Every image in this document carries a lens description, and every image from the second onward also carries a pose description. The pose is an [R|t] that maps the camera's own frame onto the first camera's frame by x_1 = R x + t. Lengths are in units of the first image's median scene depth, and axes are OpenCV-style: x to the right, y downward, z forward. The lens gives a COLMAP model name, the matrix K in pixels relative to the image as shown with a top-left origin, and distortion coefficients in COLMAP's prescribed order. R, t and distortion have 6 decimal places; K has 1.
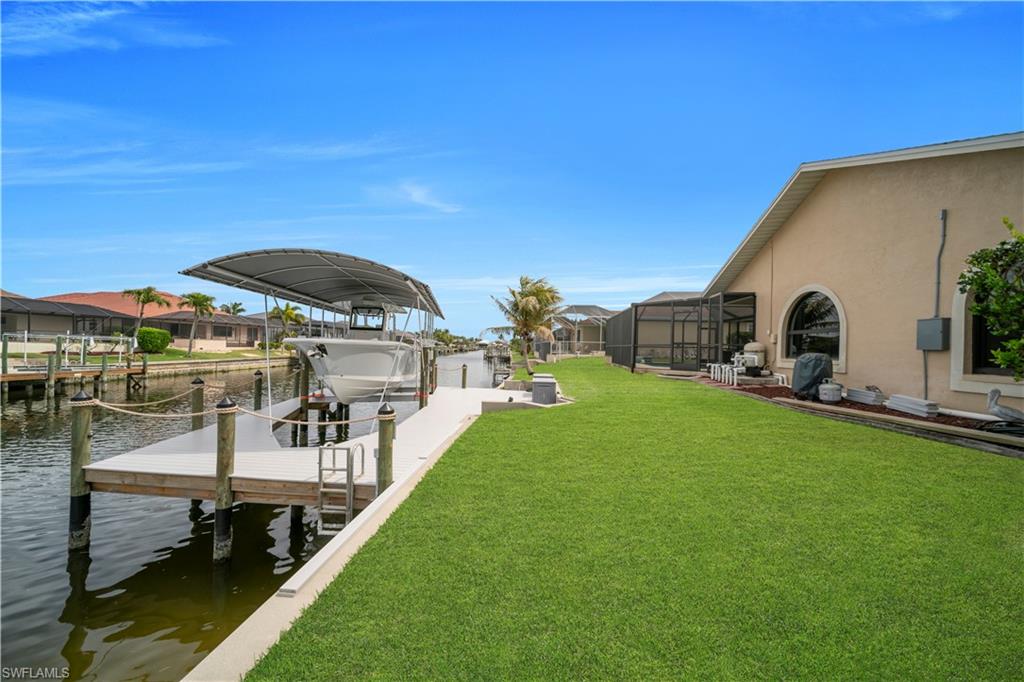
lens RADIAL K [[353.3, 0, 513.3], [0, 353.3, 346.5], [0, 0, 1]] dist [-0.000139, -0.000353]
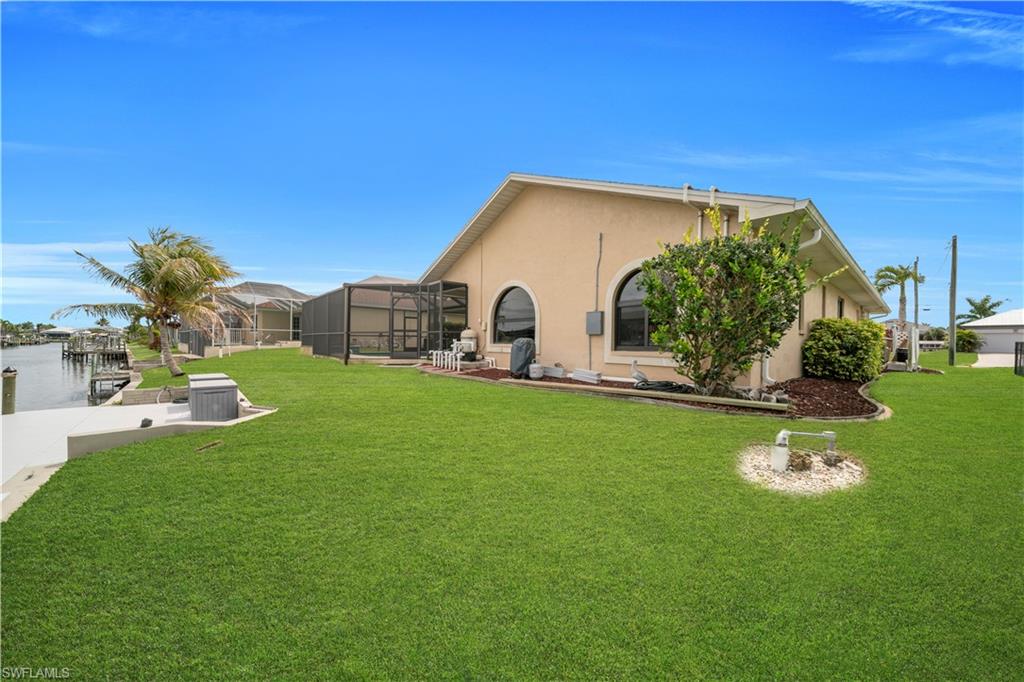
lens RADIAL K [[353.3, 0, 513.3], [0, 353.3, 346.5], [0, 0, 1]] dist [-0.000139, -0.000353]
pose [[0.678678, -0.025581, 0.733990, -0.022170], [0.004065, 0.999509, 0.031076, 0.006636], [-0.734424, -0.018107, 0.678449, 0.156861]]
